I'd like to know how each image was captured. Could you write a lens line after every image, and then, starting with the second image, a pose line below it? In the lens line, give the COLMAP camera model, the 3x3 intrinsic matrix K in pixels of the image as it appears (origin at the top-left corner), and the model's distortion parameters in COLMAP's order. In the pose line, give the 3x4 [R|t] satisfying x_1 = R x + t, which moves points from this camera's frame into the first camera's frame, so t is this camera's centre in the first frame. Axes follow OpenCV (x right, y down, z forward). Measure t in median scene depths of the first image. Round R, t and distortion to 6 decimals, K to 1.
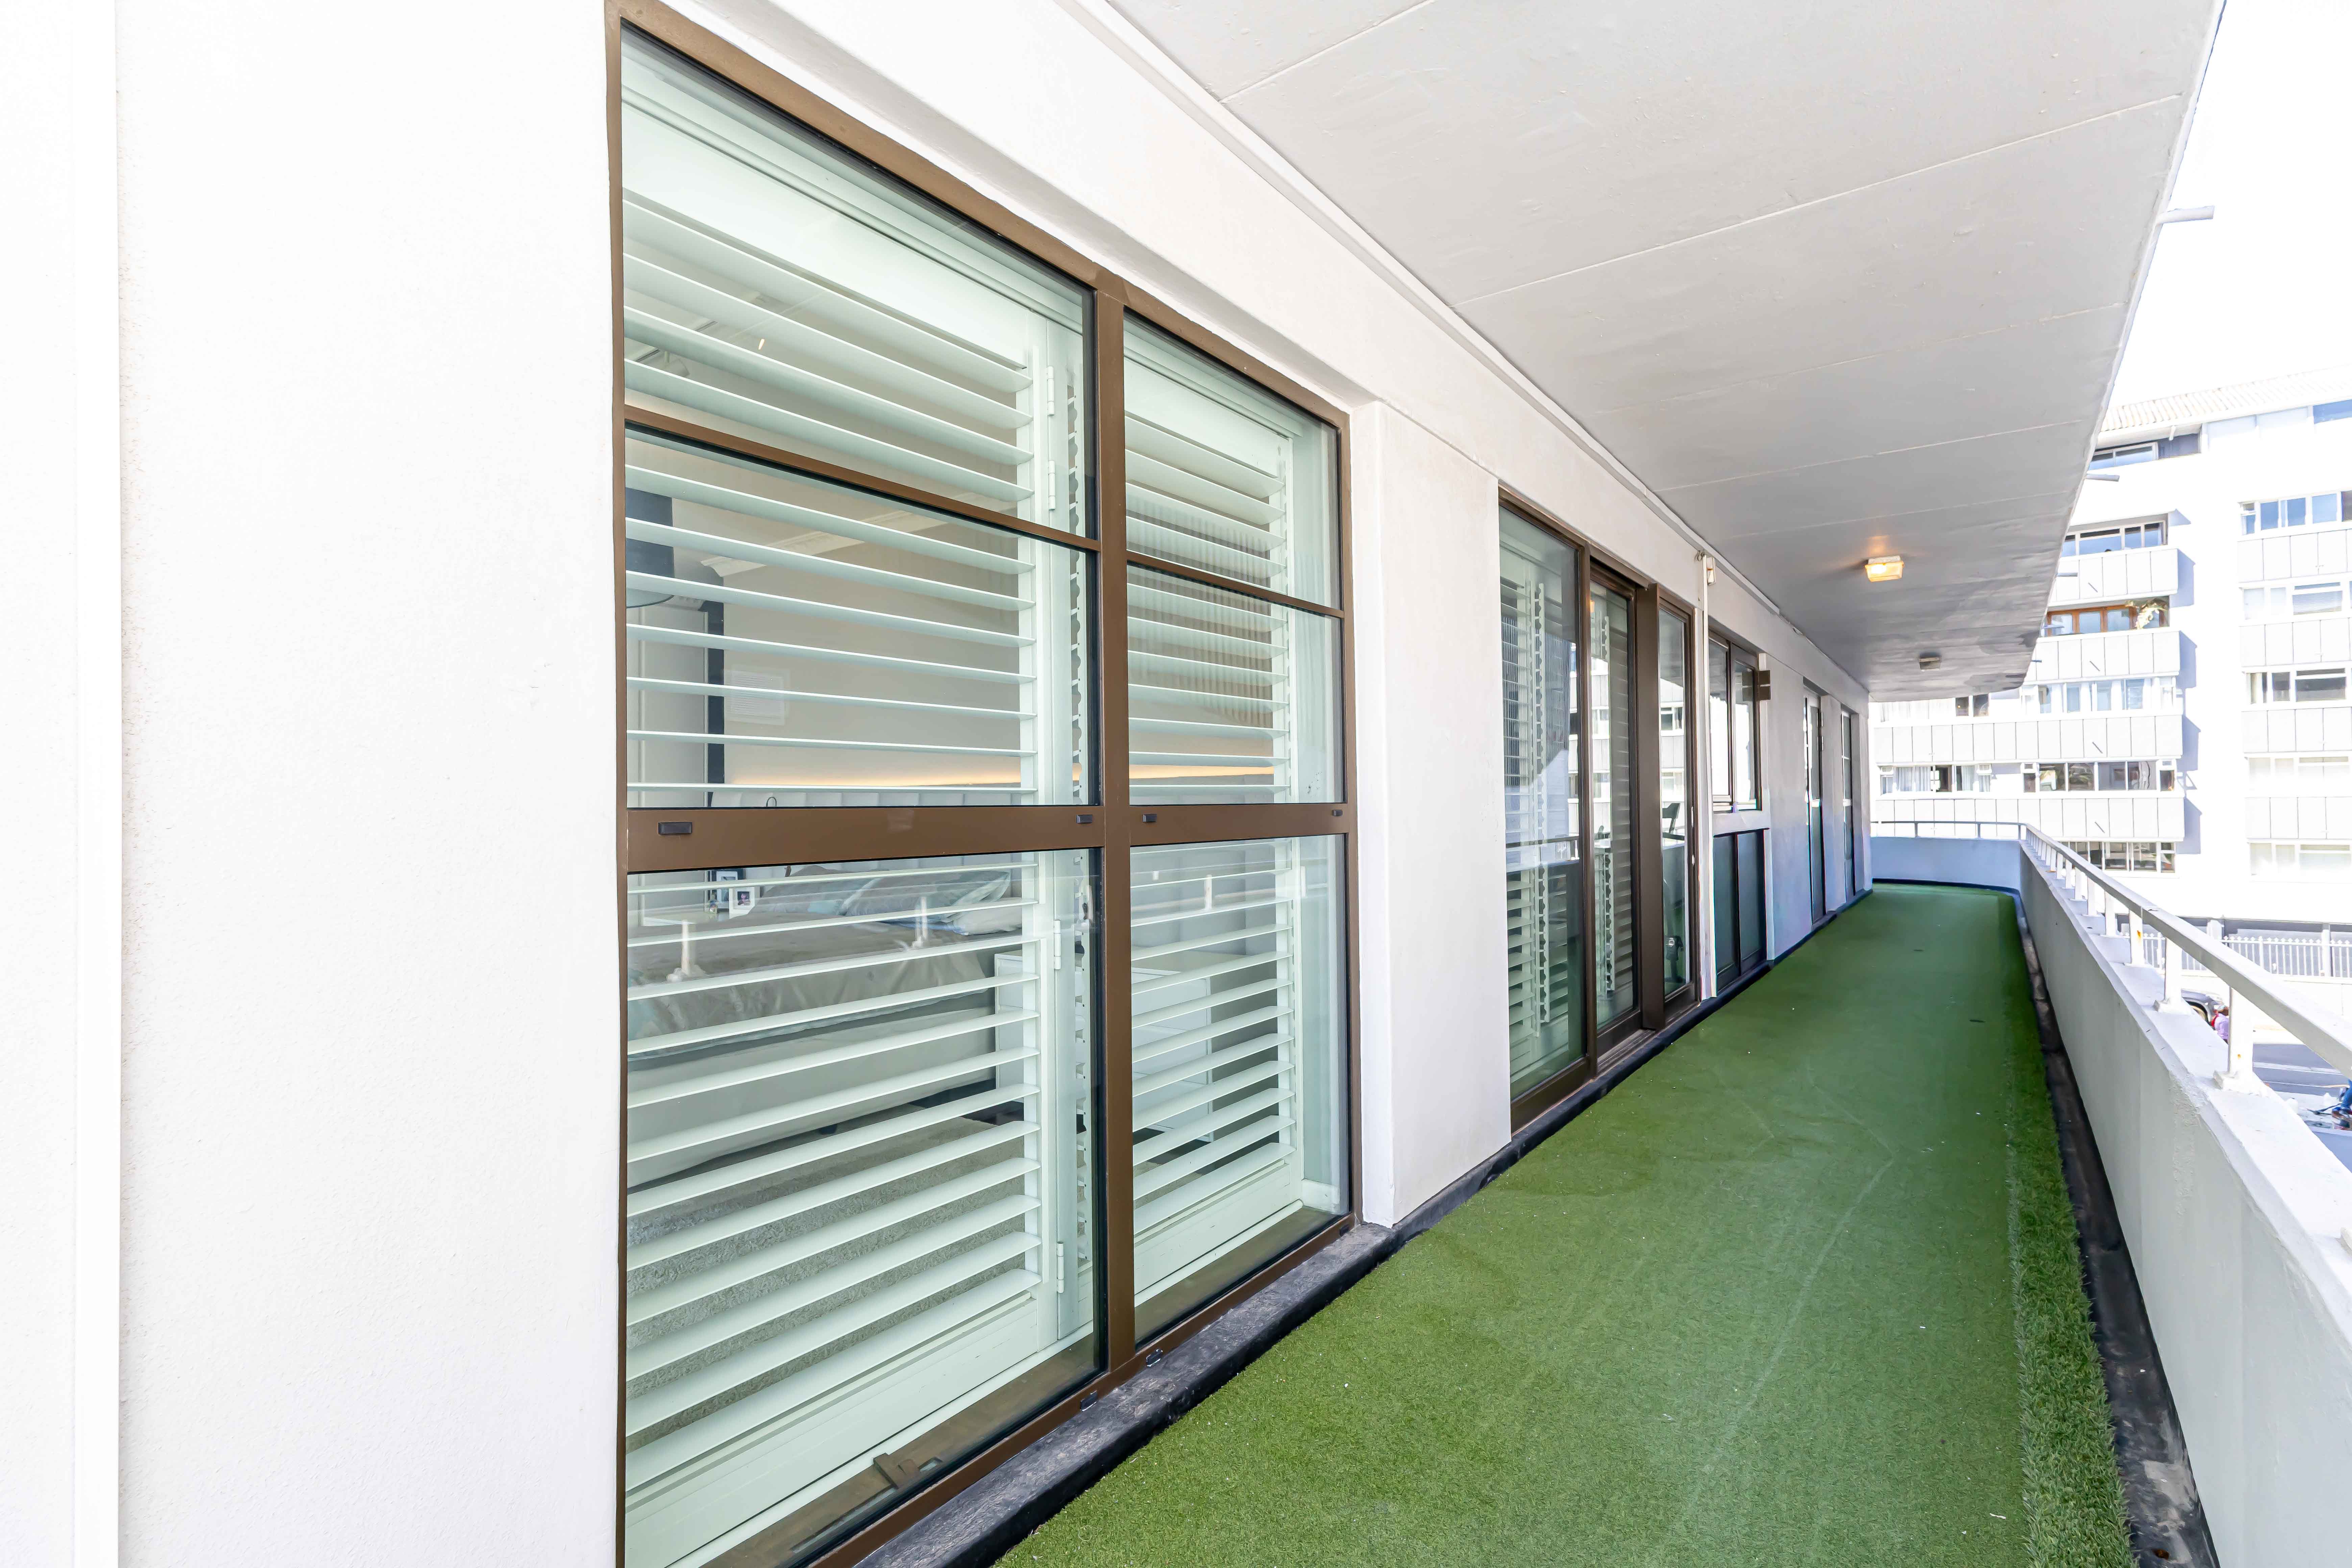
lens RADIAL K [[1116.2, 0, 1168.1], [0, 1116.2, 778.4], [0, 0, 1]] dist [0.004078, 0.000725]
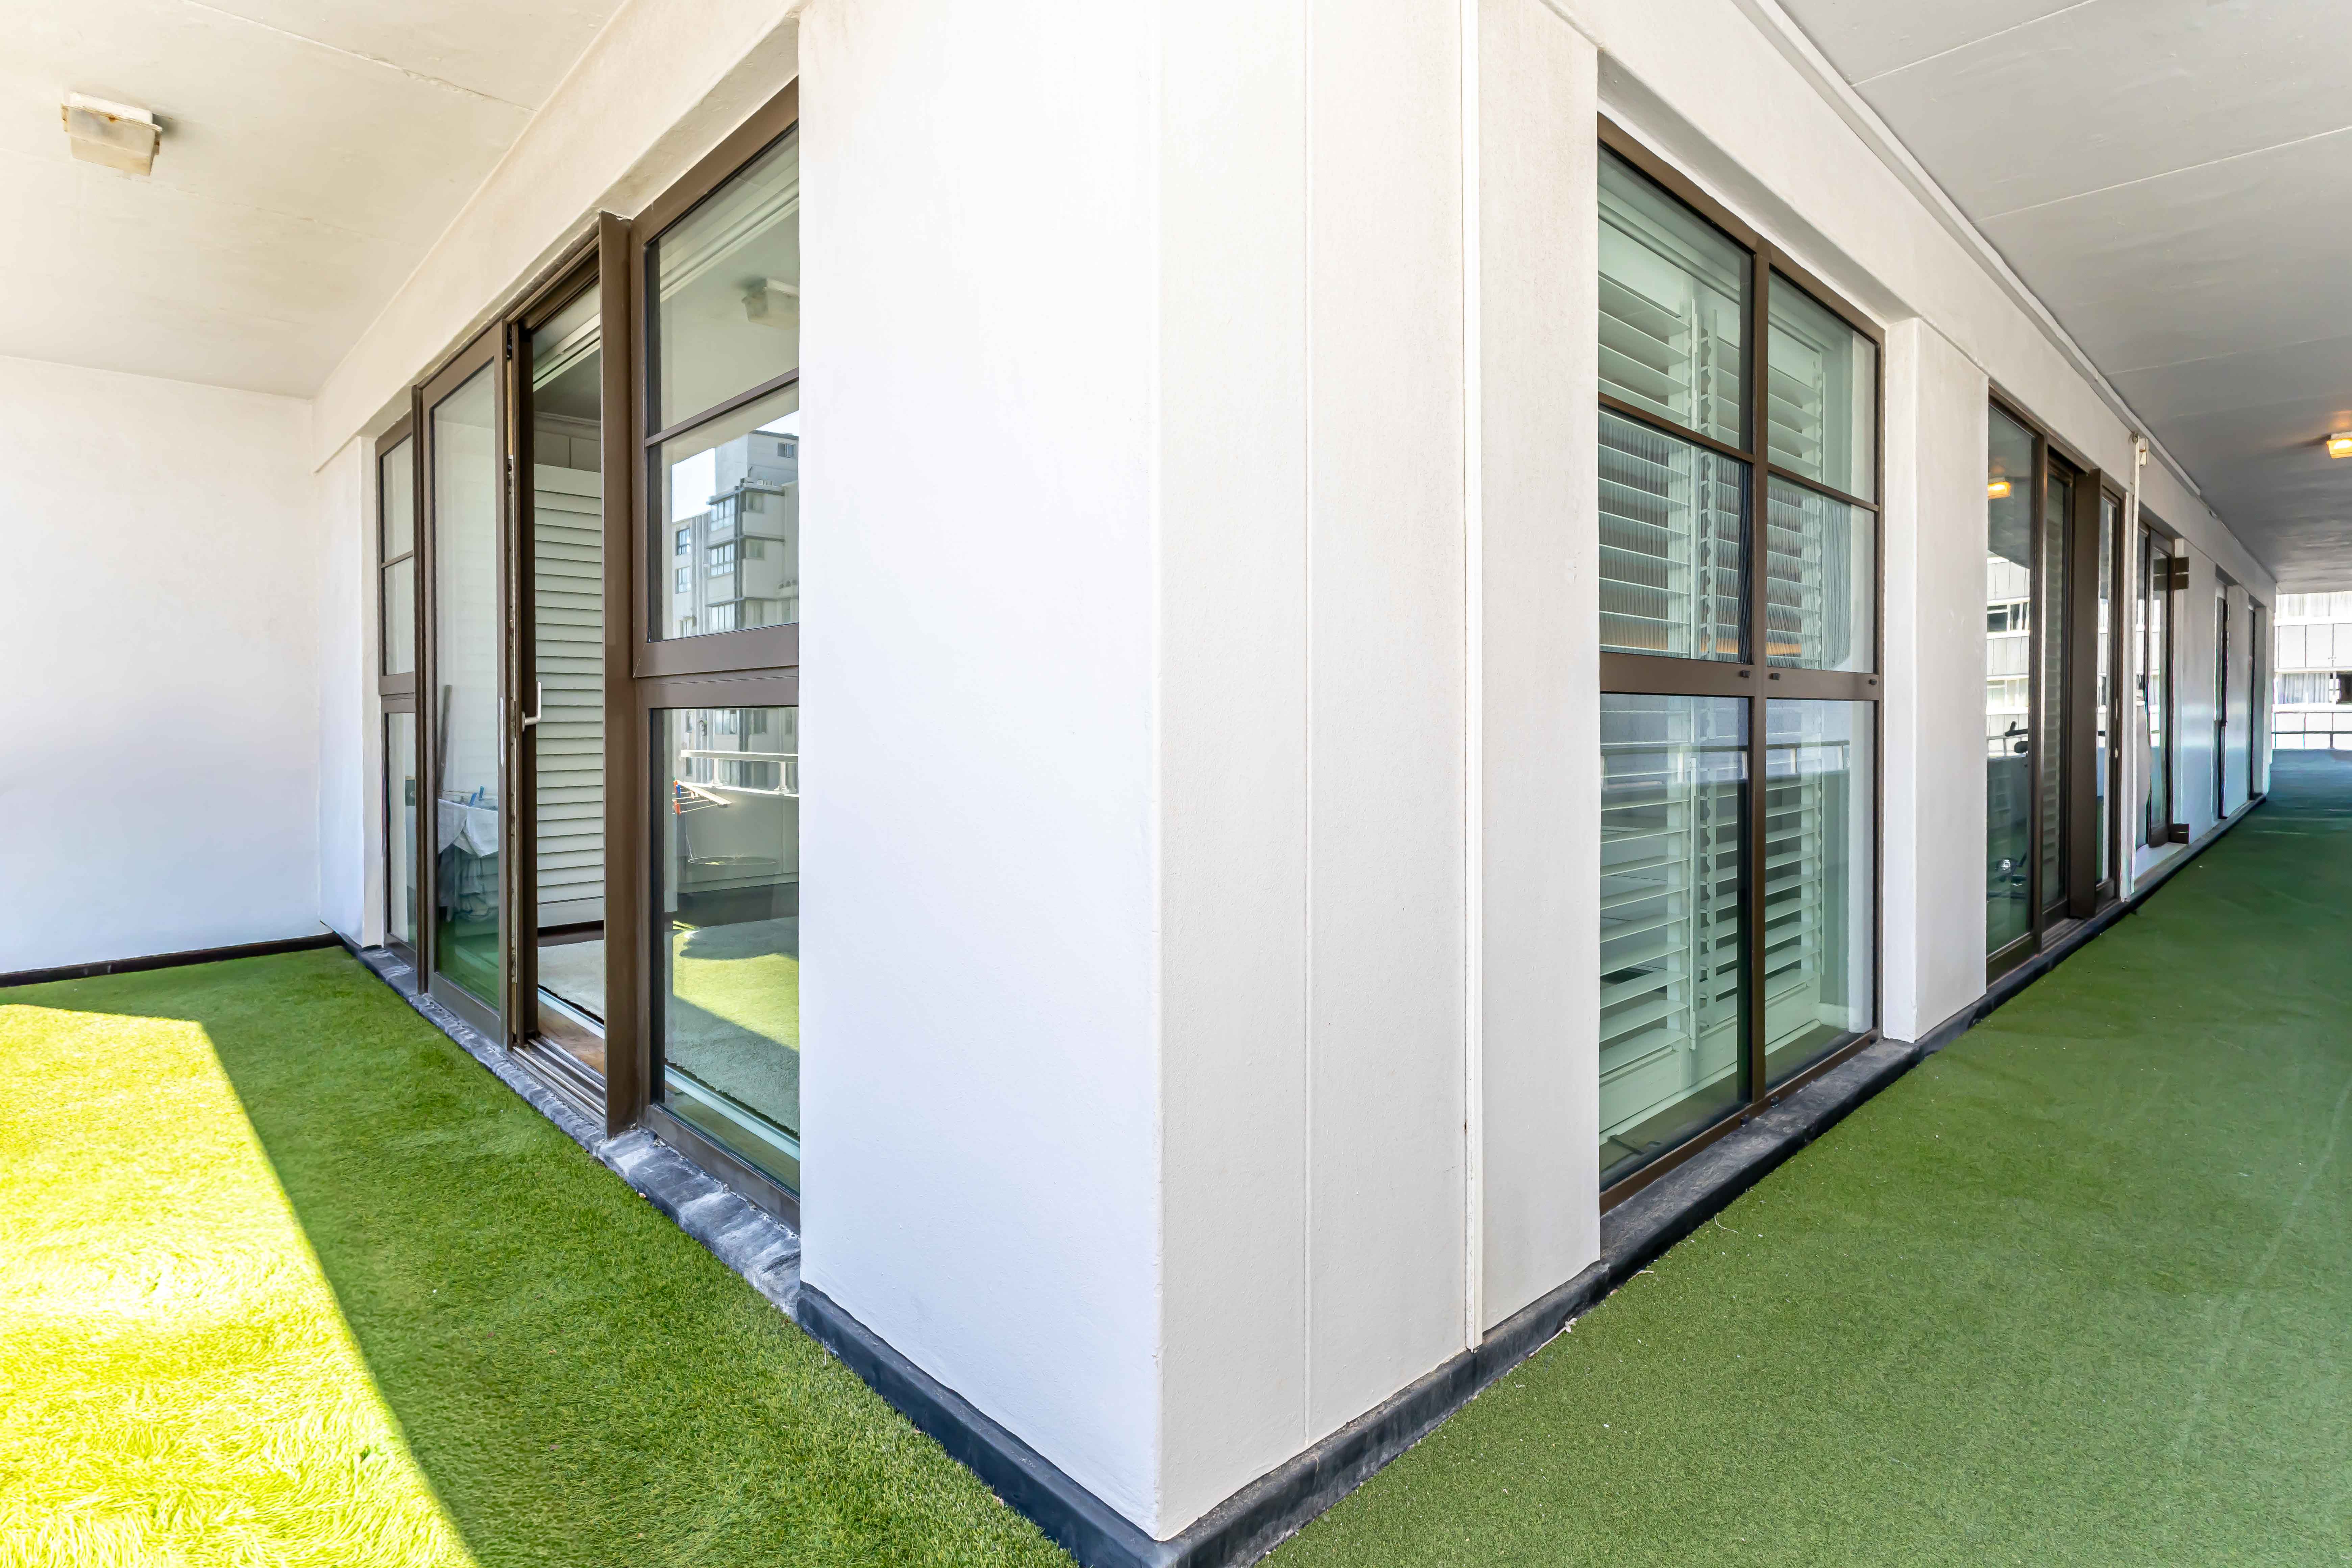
lens RADIAL K [[1172.3, 0, 1215.4], [0, 1172.3, 723.2], [0, 0, 1]] dist [0.019236, -0.000825]
pose [[0.988539, 0.004742, -0.150890, -0.261227], [-0.000376, 0.999581, 0.028952, 0.030533], [0.150964, -0.028563, 0.988127, -0.238953]]
